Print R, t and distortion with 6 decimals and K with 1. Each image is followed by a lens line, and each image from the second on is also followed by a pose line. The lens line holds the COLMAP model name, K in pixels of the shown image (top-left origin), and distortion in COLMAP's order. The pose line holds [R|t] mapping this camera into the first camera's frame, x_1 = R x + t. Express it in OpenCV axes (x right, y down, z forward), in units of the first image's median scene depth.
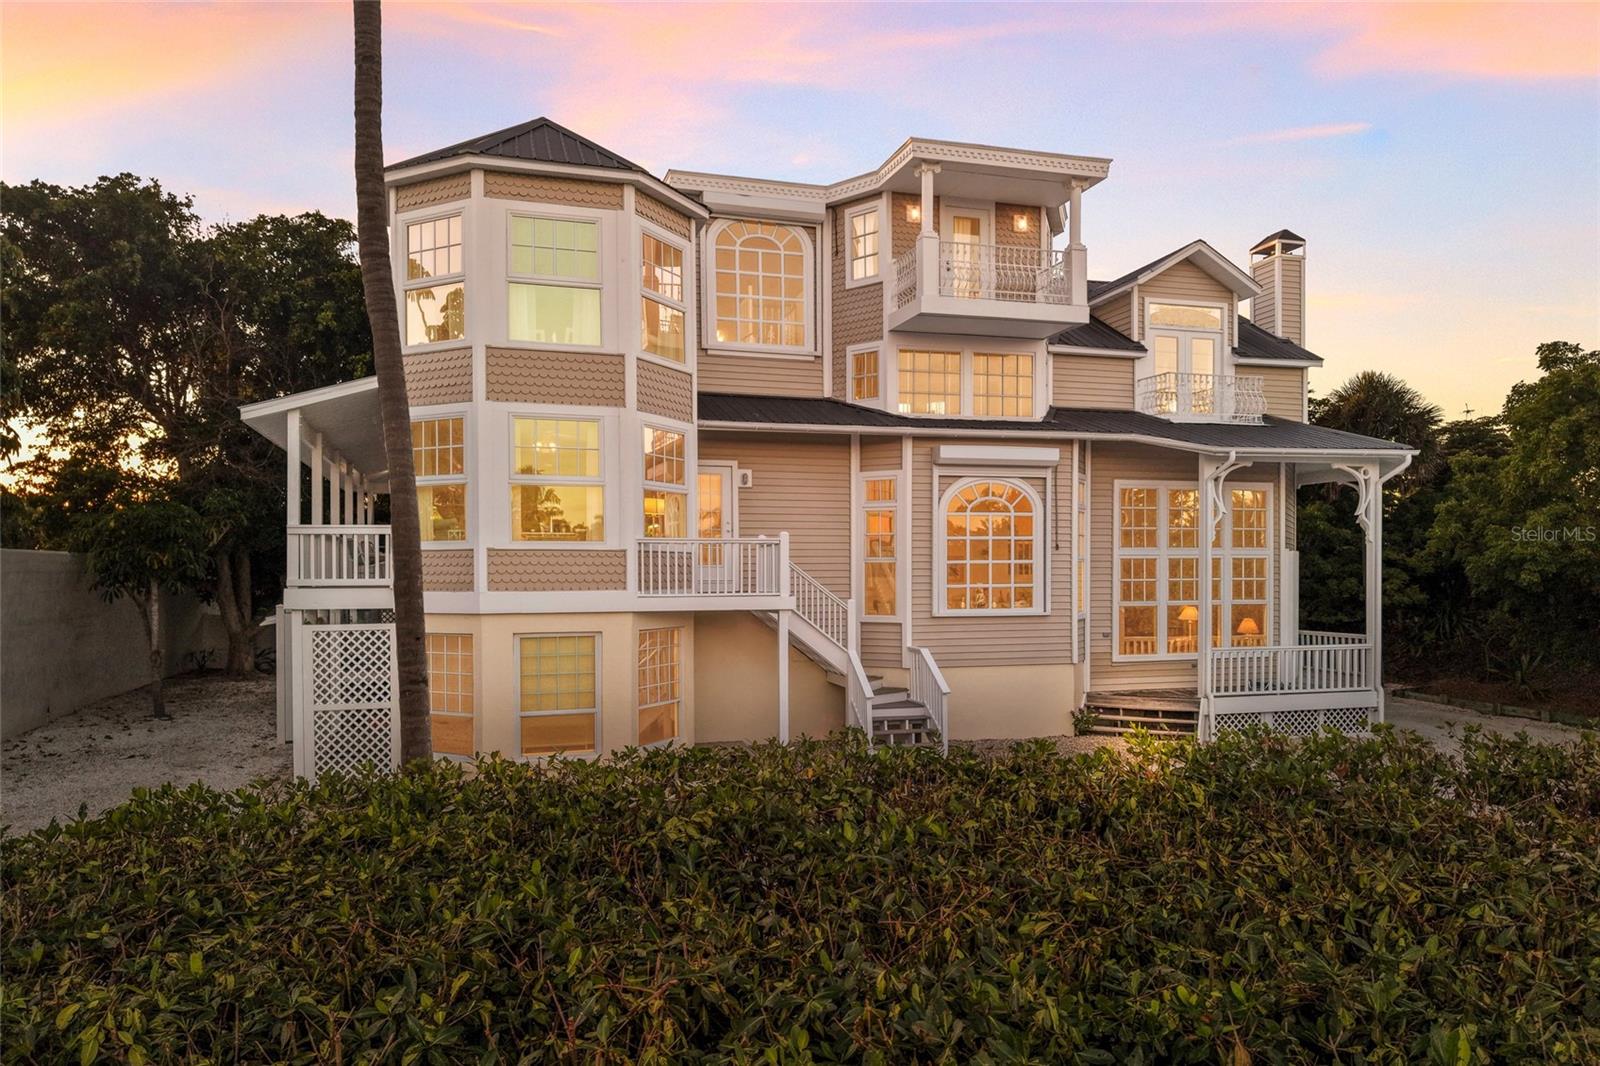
lens RADIAL K [[1077.5, 0, 806.2], [0, 1077.5, 535.6], [0, 0, 1]] dist [0.004458, 0.000163]
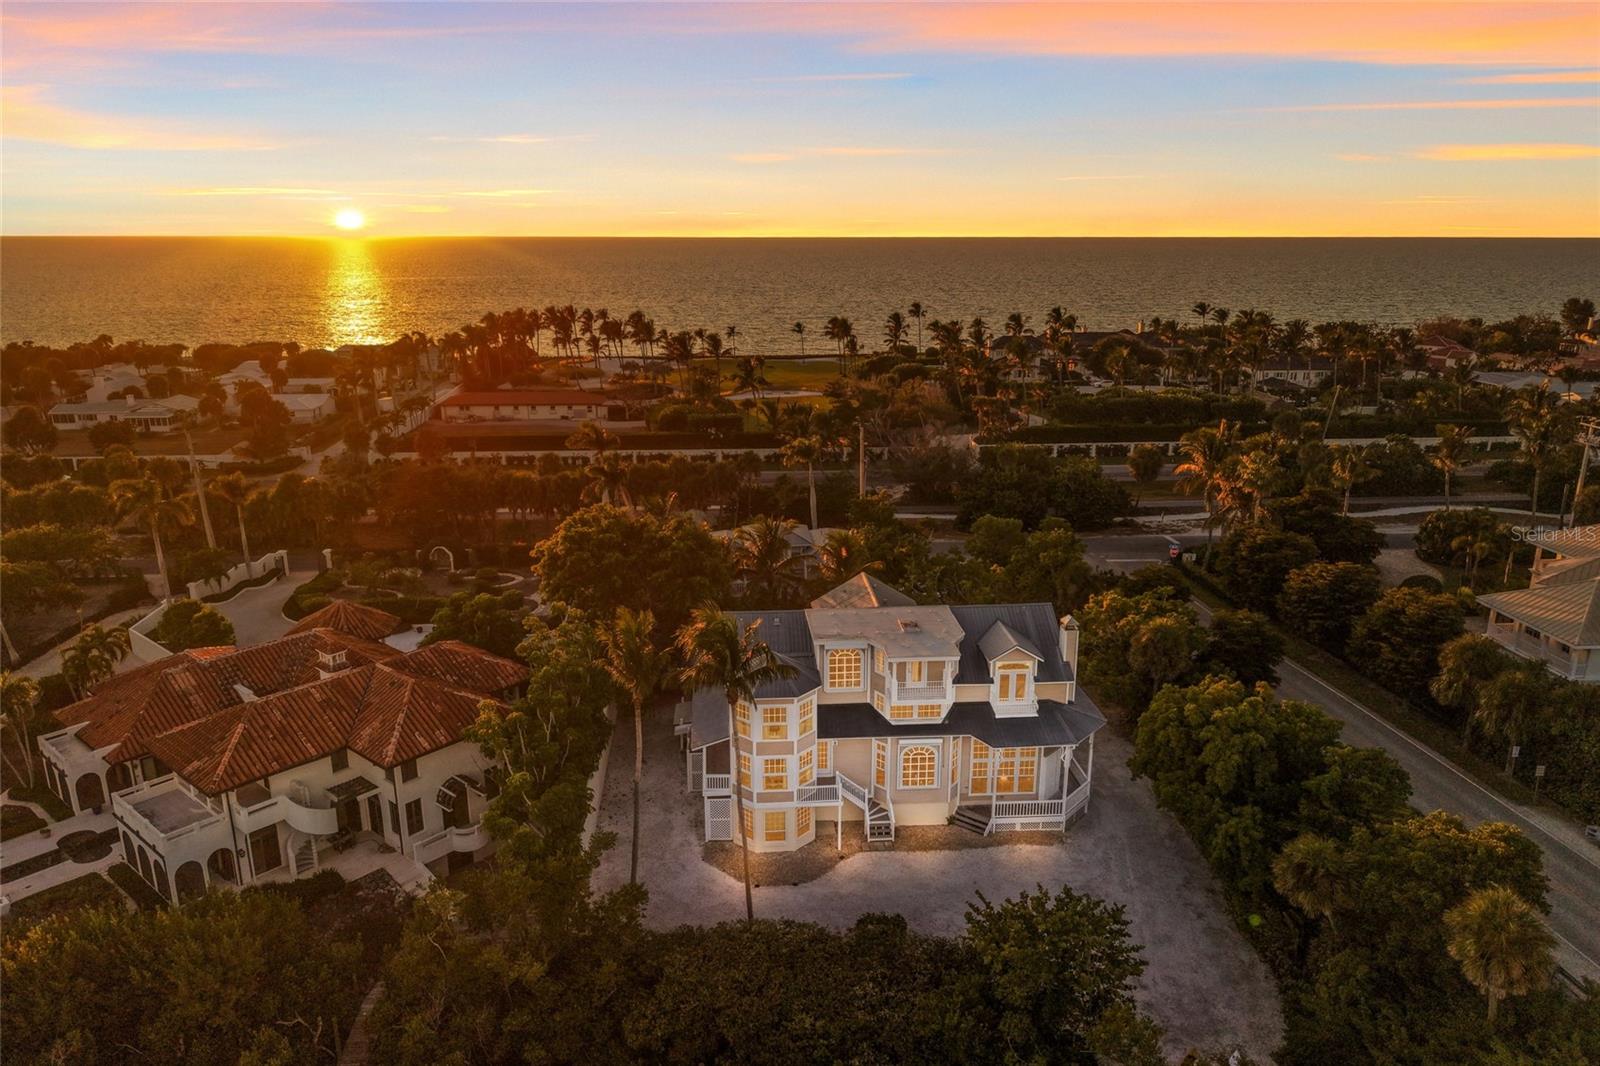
lens RADIAL K [[1077.5, 0, 797.4], [0, 1077.5, 531.6], [0, 0, 1]] dist [0.004458, 0.000163]
pose [[0.973689, 0.055380, -0.221048, 0.462442], [0.008162, 0.960923, 0.276695, -1.423951], [0.227733, -0.271219, 0.935189, -1.661829]]
